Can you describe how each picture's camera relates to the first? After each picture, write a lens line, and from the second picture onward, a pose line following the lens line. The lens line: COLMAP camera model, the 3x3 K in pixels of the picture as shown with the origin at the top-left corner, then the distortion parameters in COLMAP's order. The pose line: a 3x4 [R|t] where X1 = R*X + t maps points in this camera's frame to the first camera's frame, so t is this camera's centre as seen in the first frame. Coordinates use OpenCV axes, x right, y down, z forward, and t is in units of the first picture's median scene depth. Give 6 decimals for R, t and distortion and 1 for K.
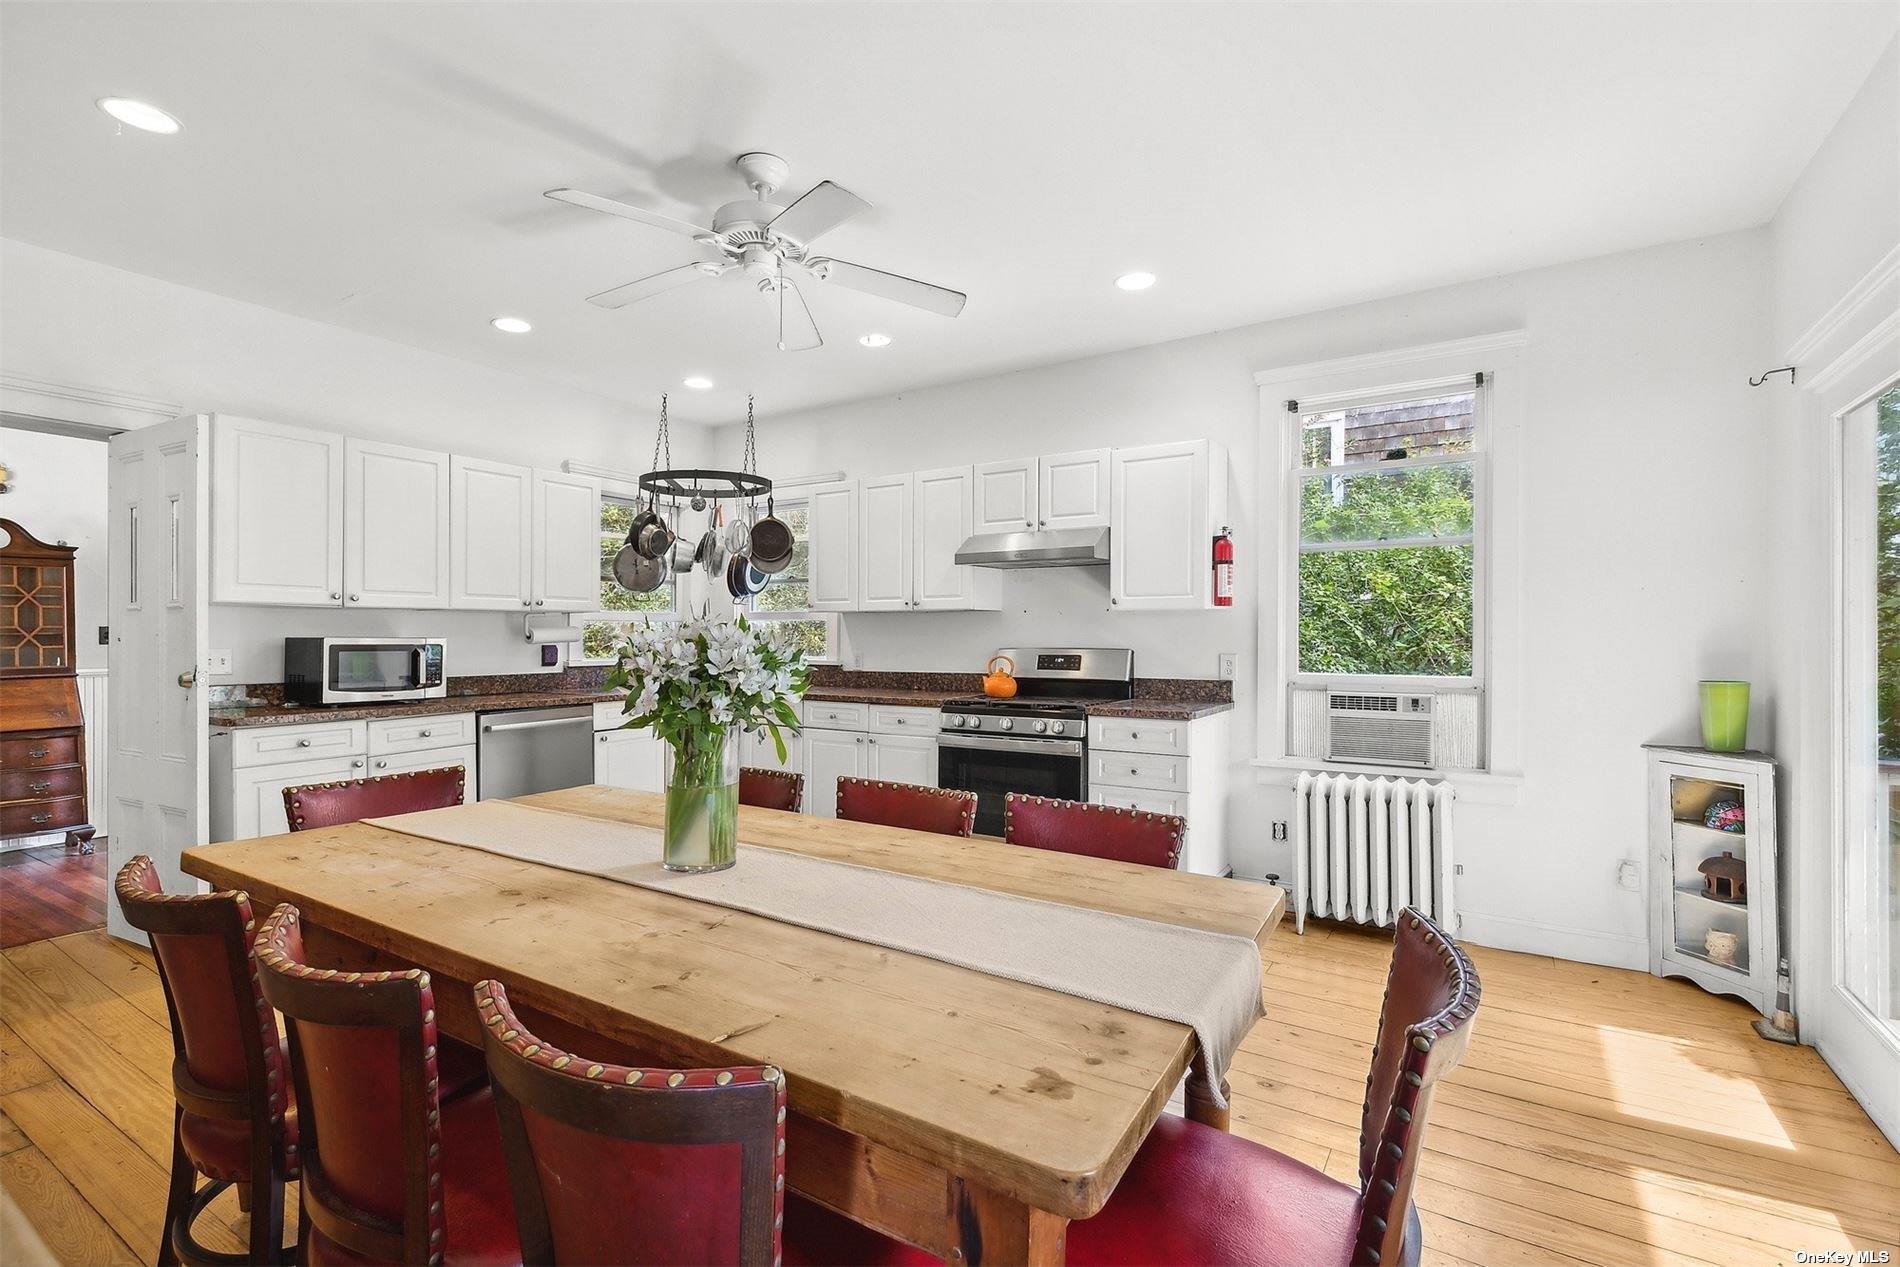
lens RADIAL K [[857.3, 0, 949.4], [0, 857.3, 632.4], [0, 0, 1]] dist [0.012827, 0.000076]
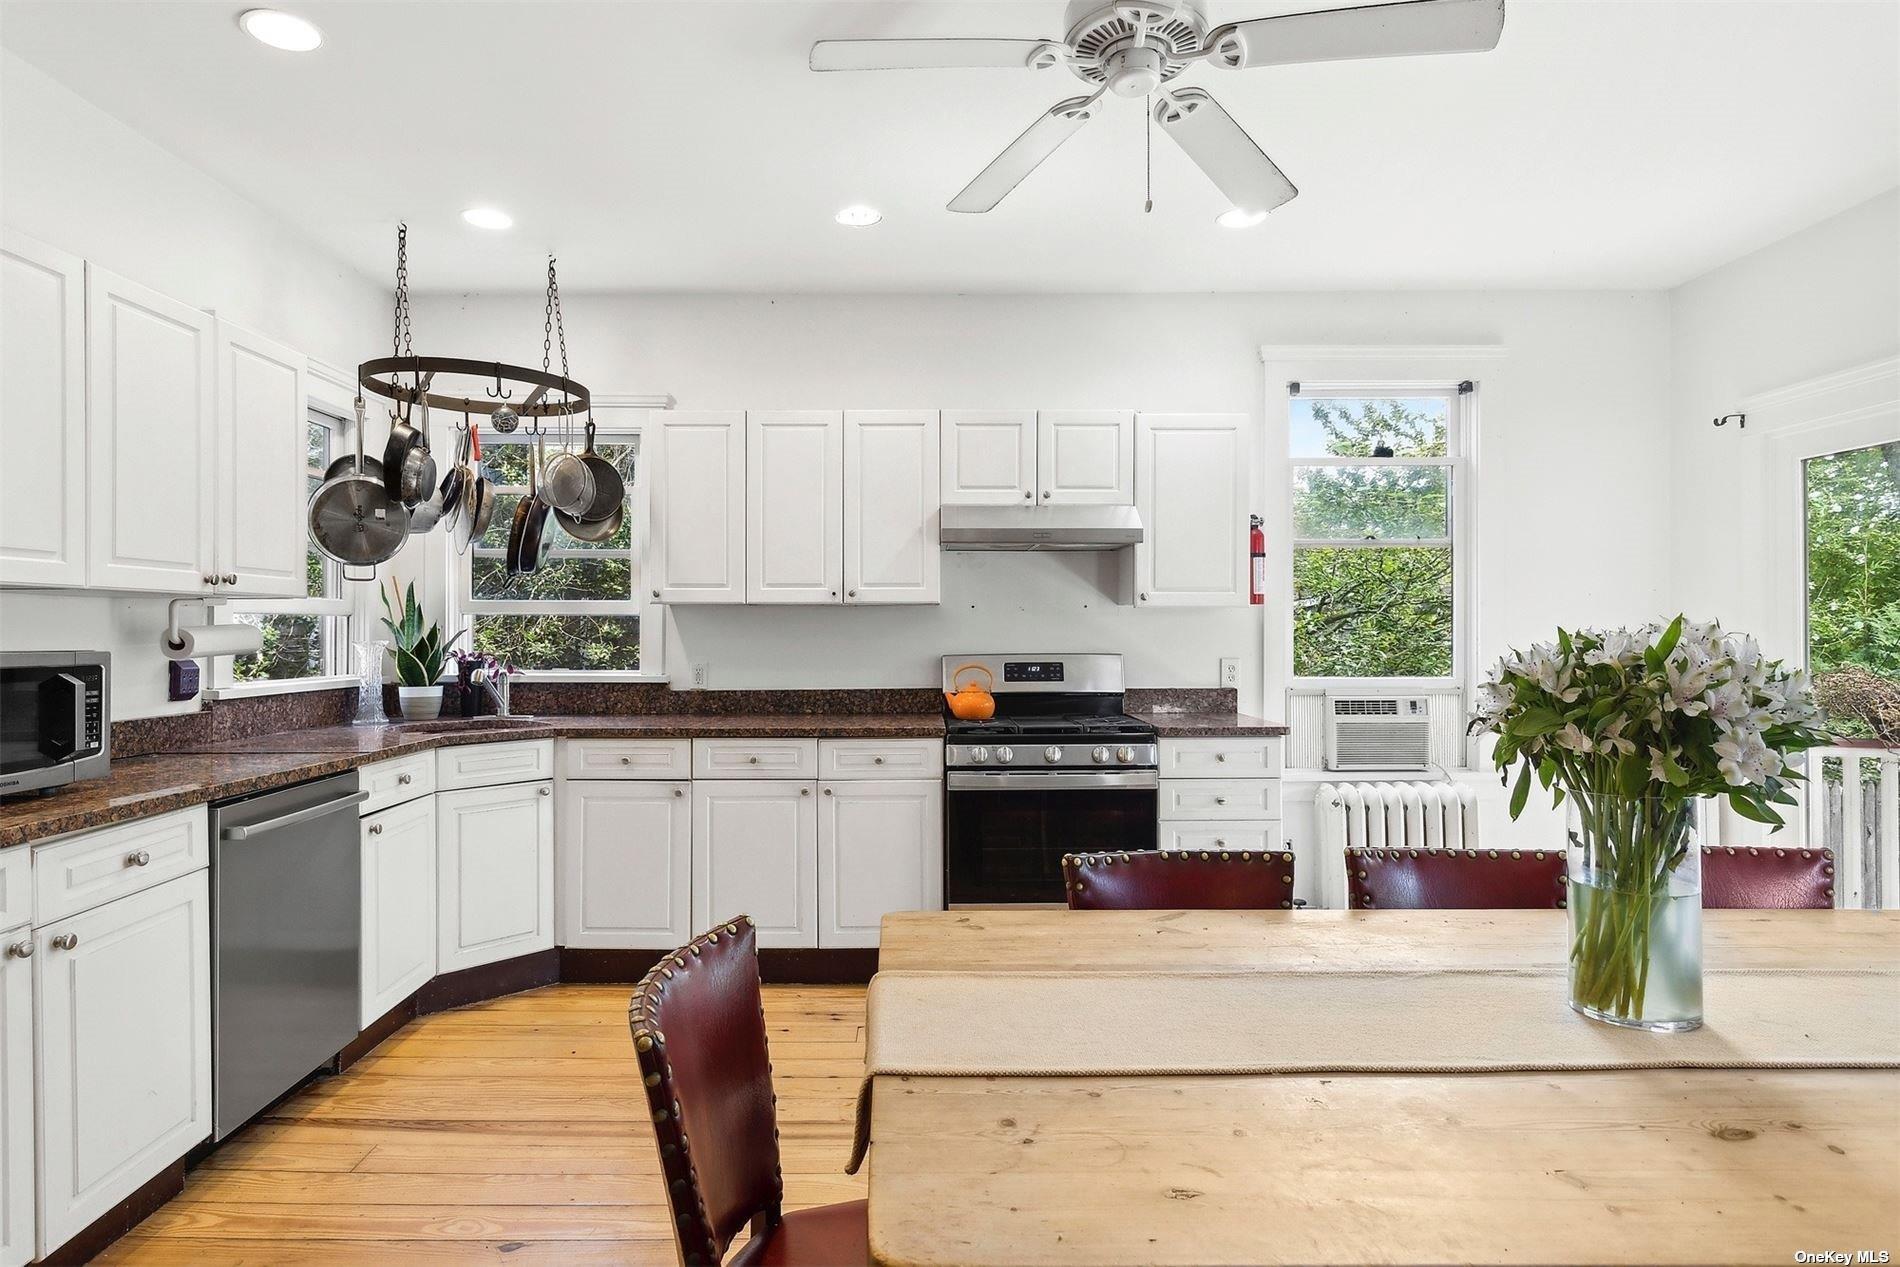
lens RADIAL K [[1014.2, 0, 949.4], [0, 1014.2, 626.4], [0, 0, 1]] dist [-0.009172, 0.000465]
pose [[0.841841, 0.001063, 0.539725, -0.446975], [-0.000602, 0.999999, -0.001032, -0.005978], [-0.539726, 0.000544, 0.841841, 0.257983]]
